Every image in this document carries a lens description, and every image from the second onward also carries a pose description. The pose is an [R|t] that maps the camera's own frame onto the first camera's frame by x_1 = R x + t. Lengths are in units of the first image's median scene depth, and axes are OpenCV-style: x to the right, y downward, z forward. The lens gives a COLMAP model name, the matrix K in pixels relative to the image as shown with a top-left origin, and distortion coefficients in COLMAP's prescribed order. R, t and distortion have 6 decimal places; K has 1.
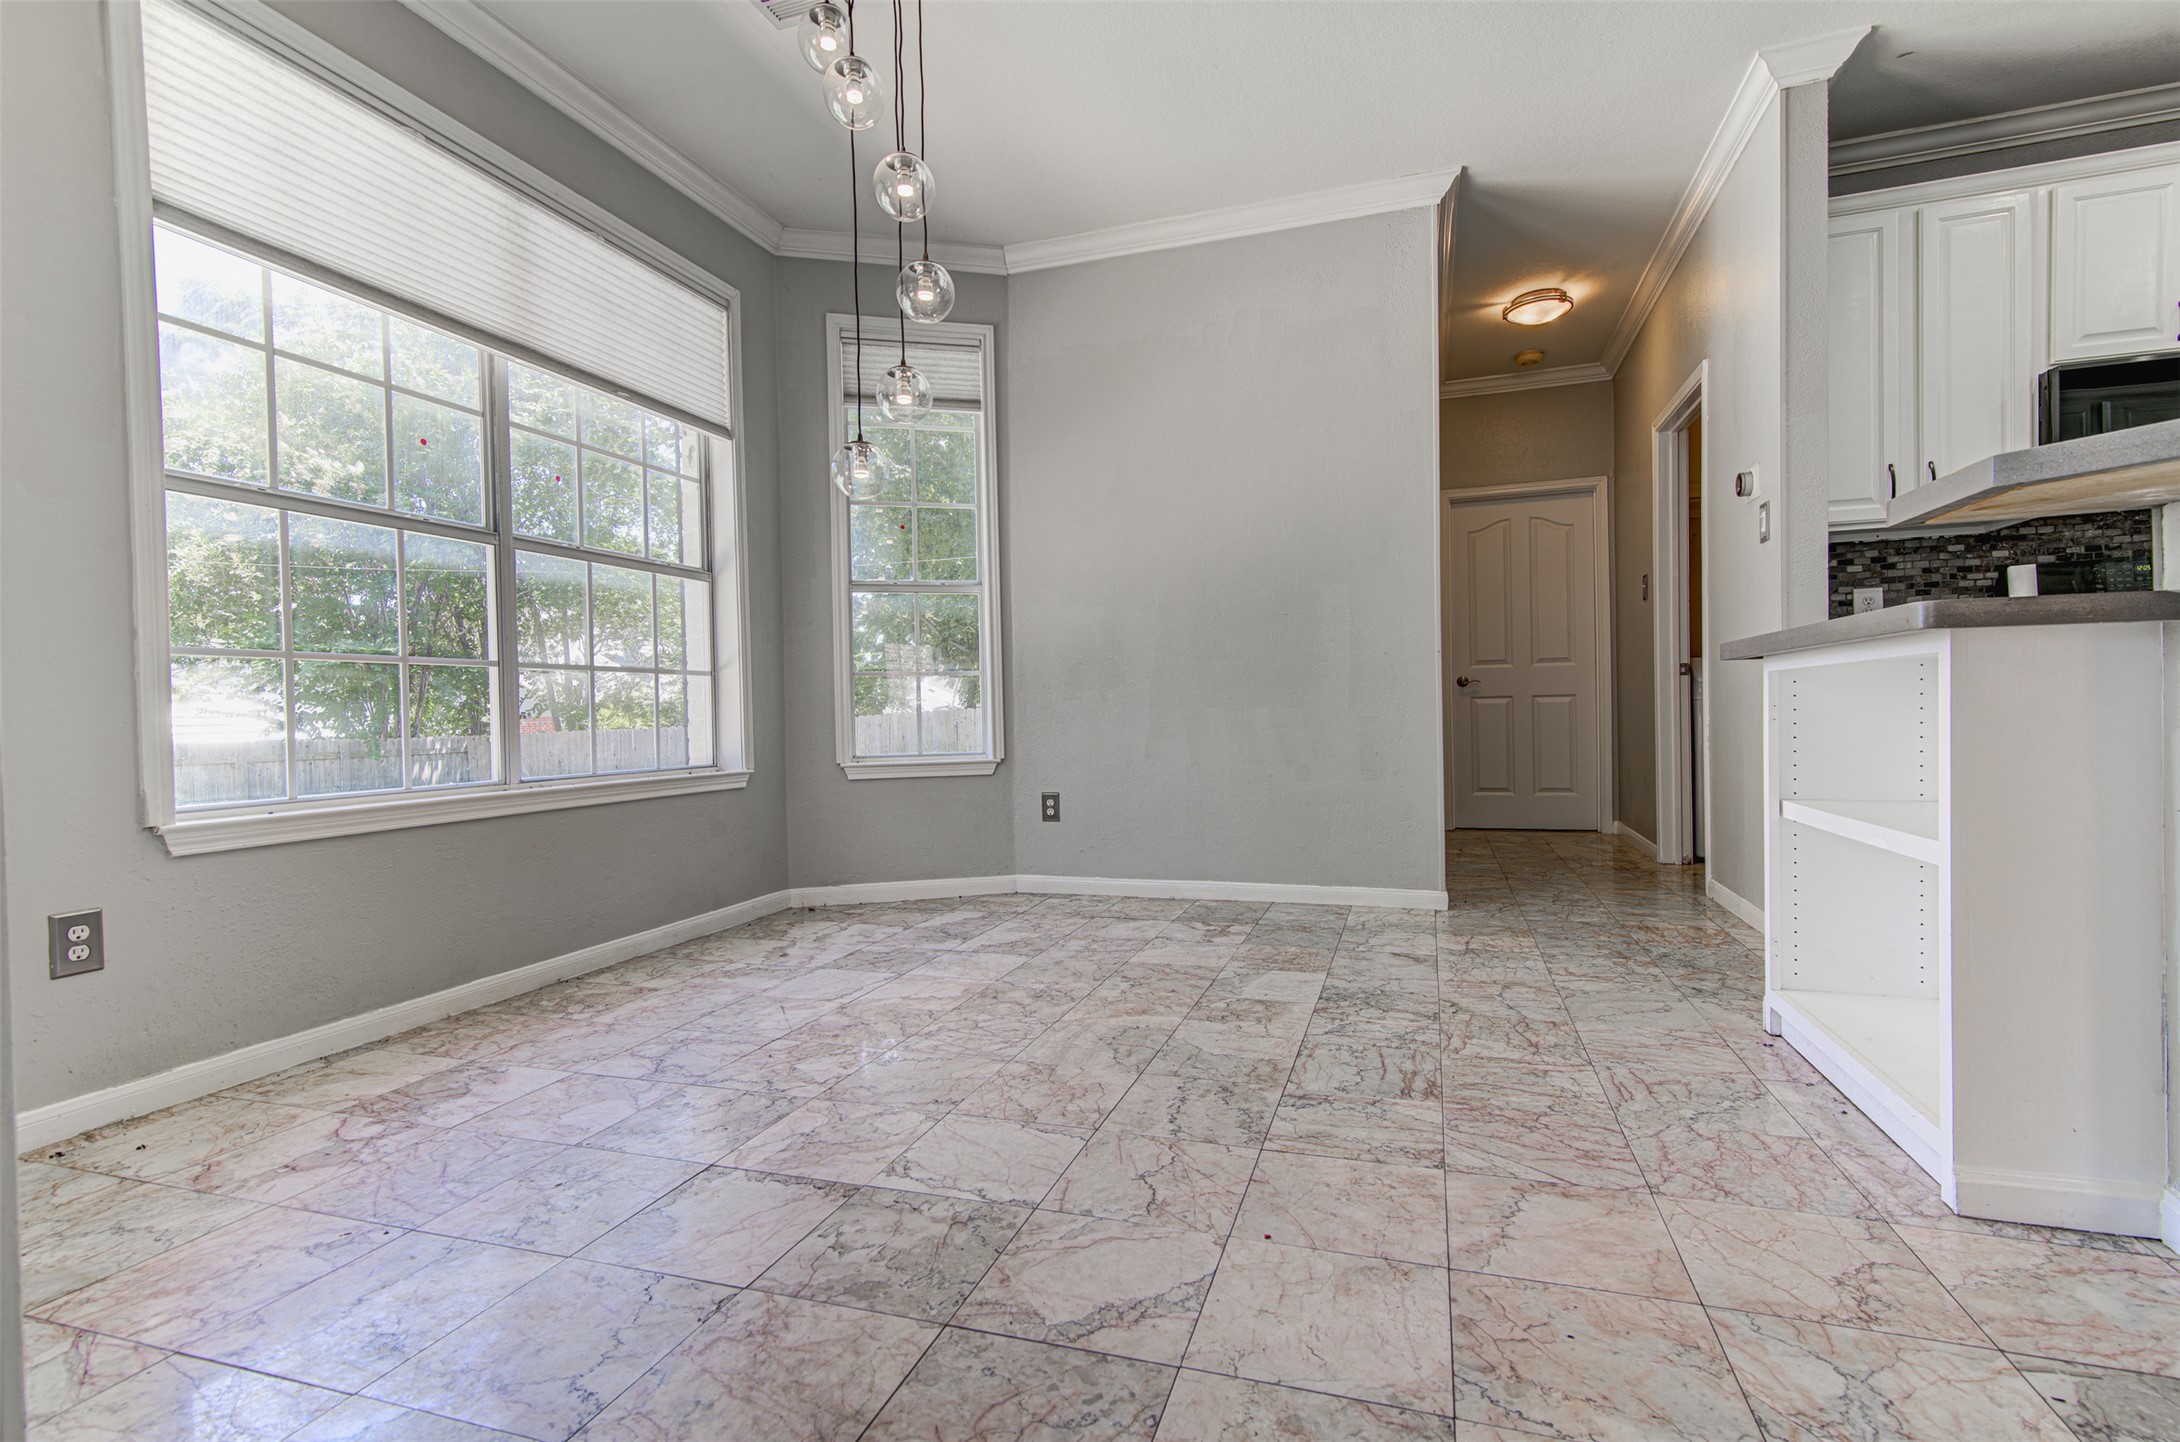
lens RADIAL K [[1001.1, 0, 1130.4], [0, 1001.1, 716.3], [0, 0, 1]] dist [0.004469, 0.000147]
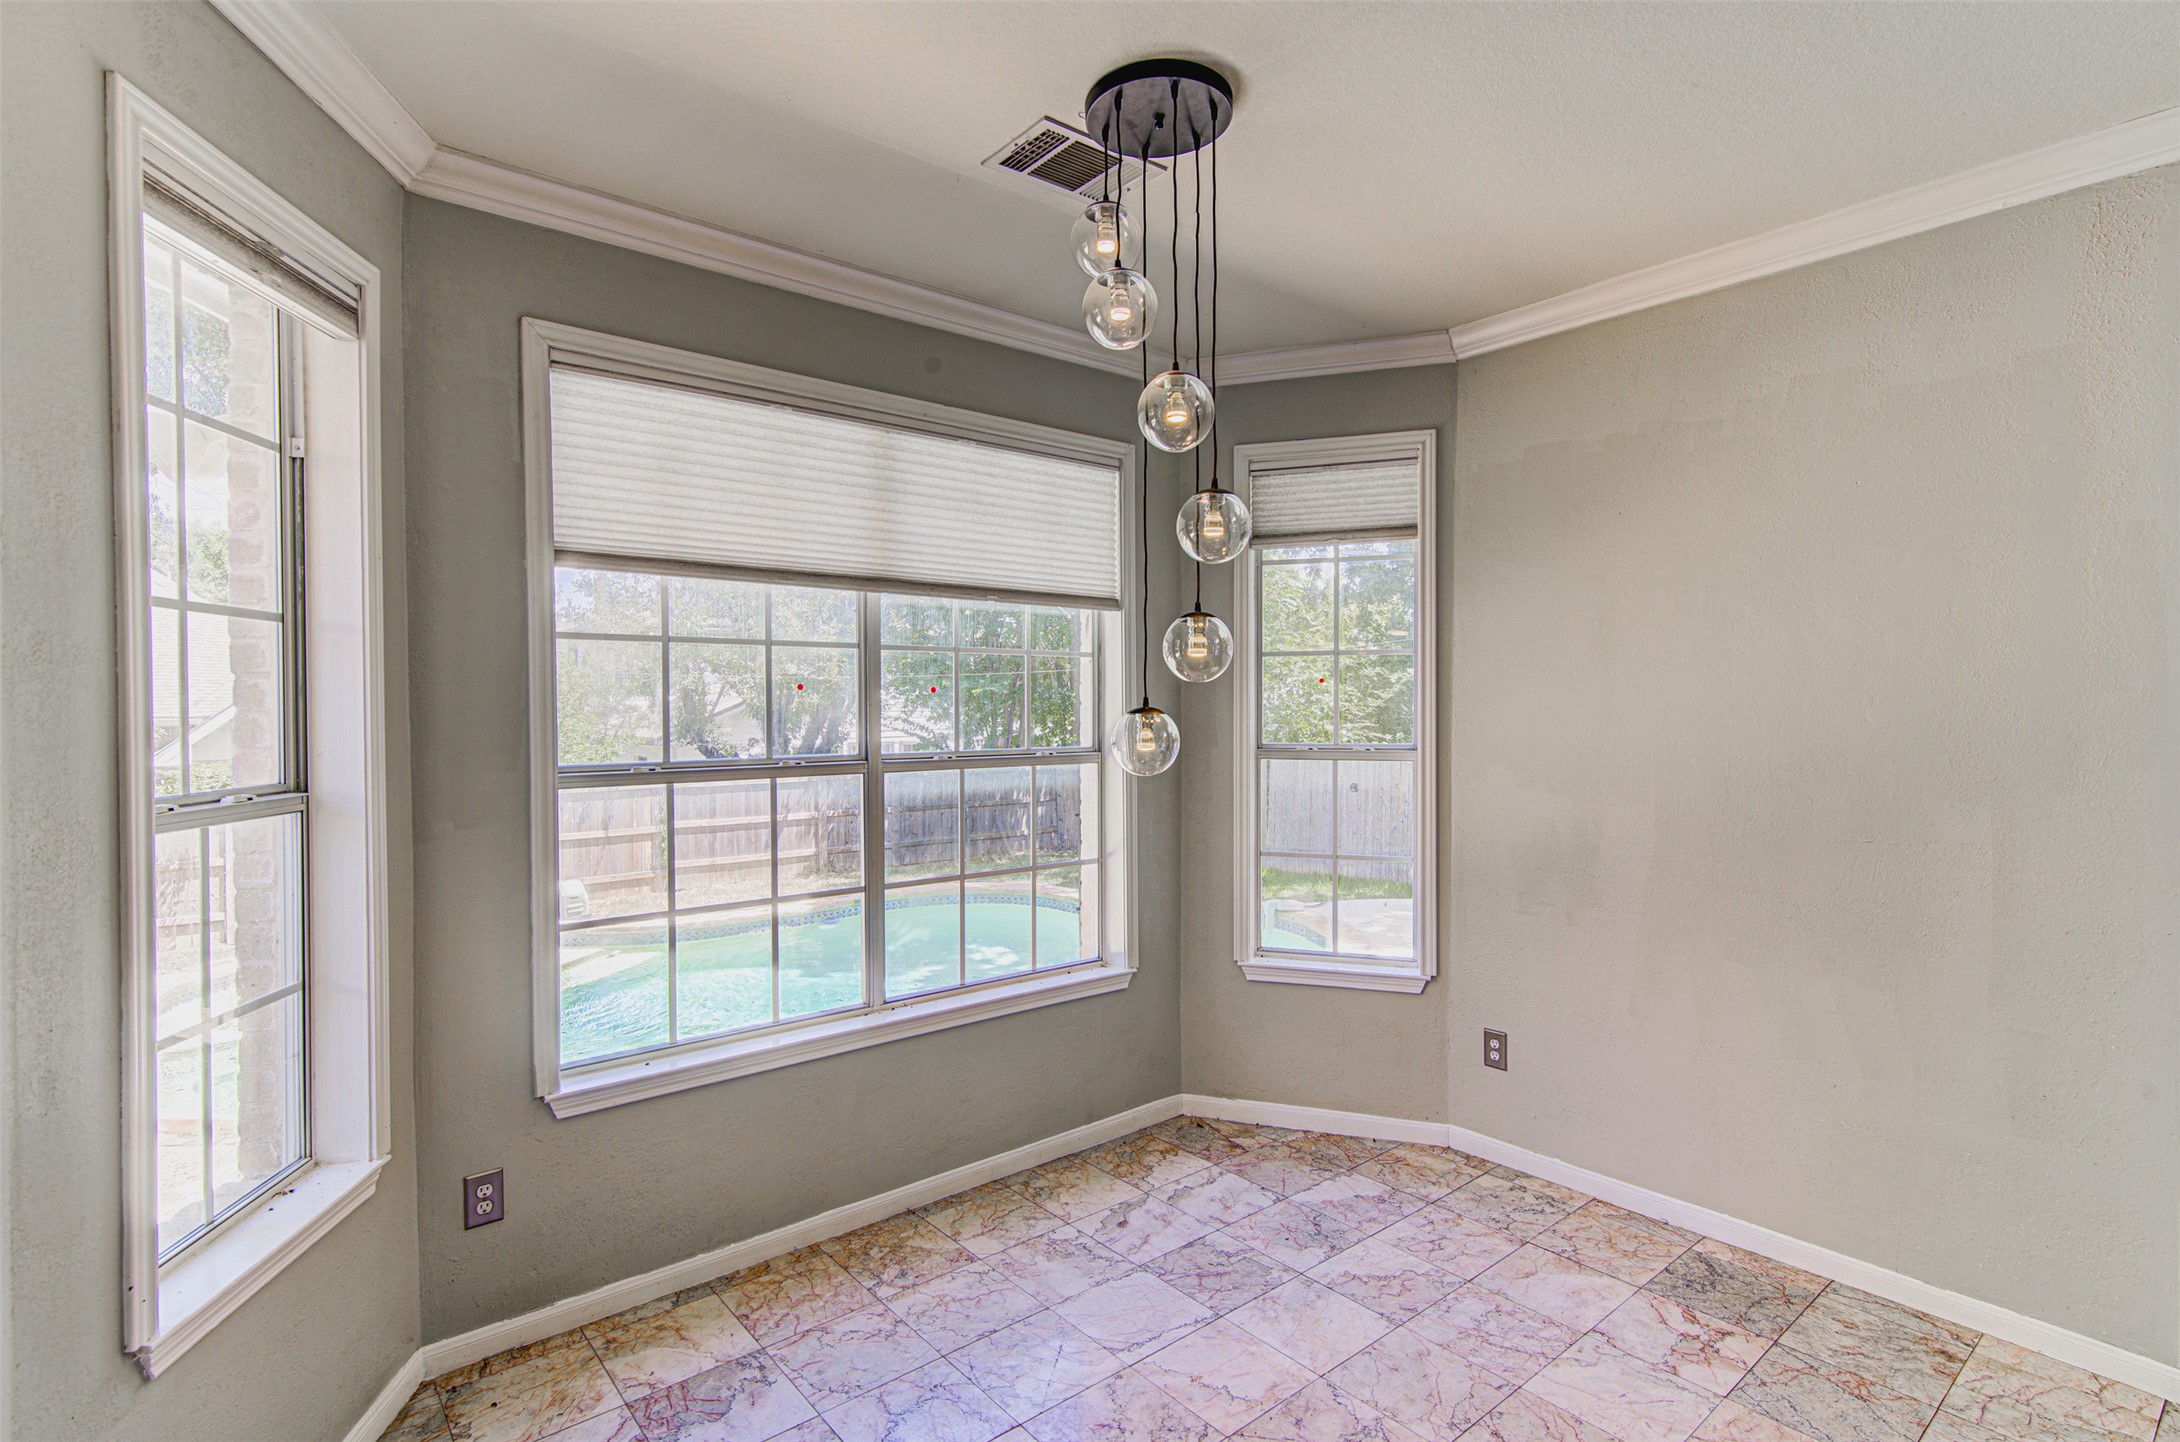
lens RADIAL K [[1077.7, 0, 1093.9], [0, 1077.7, 725.9], [0, 0, 1]] dist [0.006059, -0.000253]
pose [[0.838405, 0.028116, -0.544322, 0.128289], [-0.022881, 0.999604, 0.016390, -0.198536], [0.544567, -0.001287, 0.838717, 0.170708]]
